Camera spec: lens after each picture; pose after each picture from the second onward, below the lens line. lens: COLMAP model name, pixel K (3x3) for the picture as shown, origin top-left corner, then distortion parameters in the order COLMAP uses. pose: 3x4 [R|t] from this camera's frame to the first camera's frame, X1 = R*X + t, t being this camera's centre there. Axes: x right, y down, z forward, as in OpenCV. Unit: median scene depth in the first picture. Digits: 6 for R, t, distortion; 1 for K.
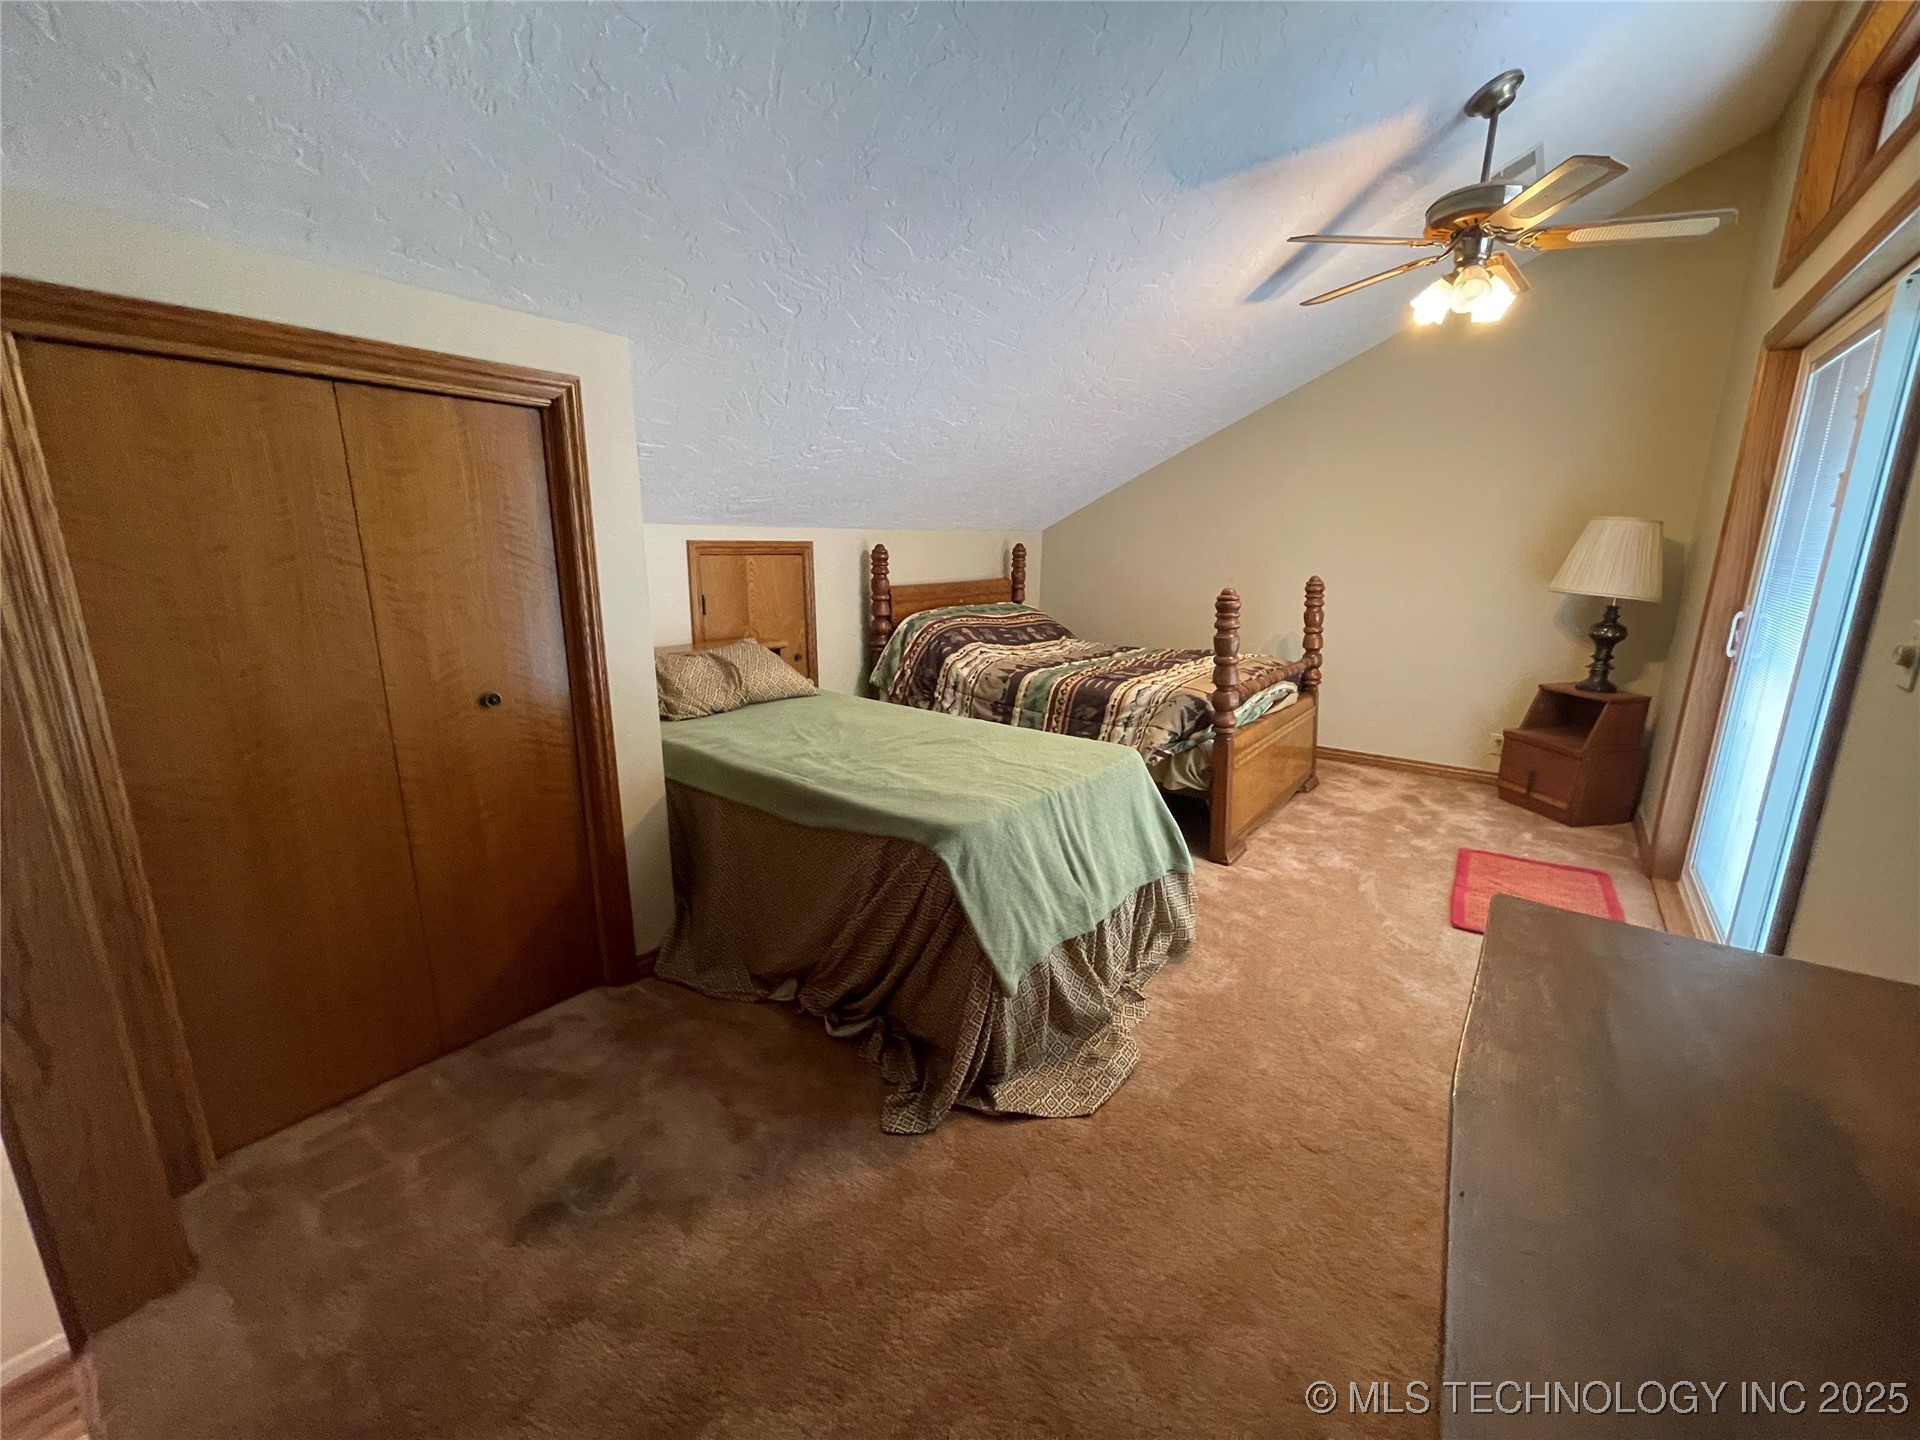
lens RADIAL K [[776.1, 0, 954.9], [0, 776.1, 720.4], [0, 0, 1]] dist [-0.004030, 0.001128]
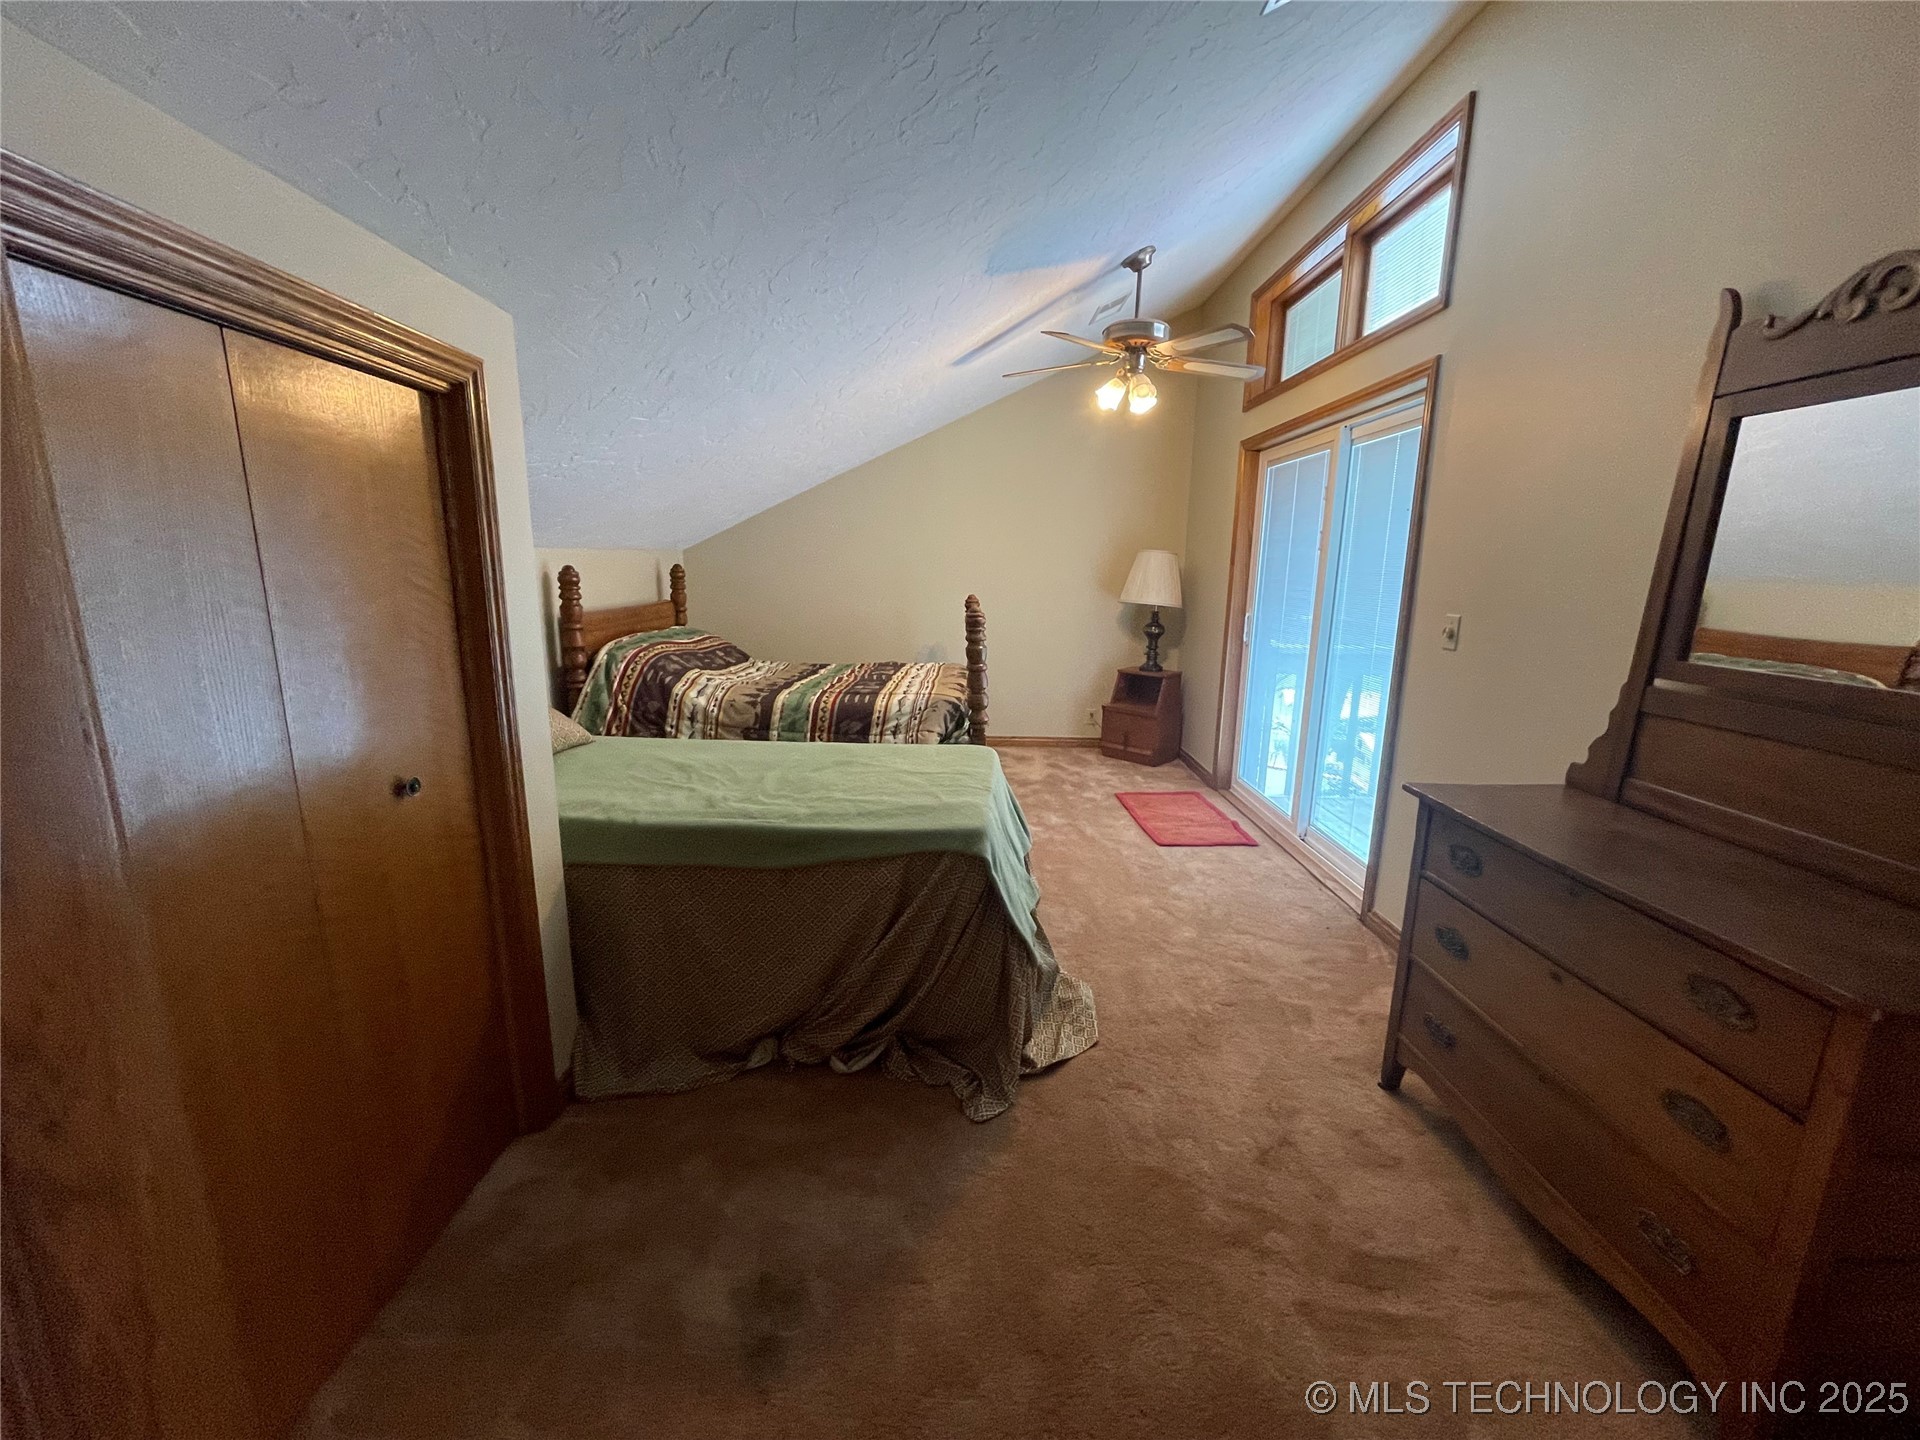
lens RADIAL K [[776.1, 0, 948.5], [0, 776.1, 723.3], [0, 0, 1]] dist [-0.004030, 0.001128]
pose [[0.801622, -0.113678, 0.586923, -0.365888], [0.124027, 0.992018, 0.022742, -0.023625], [-0.584824, 0.054564, 0.809323, 0.069697]]
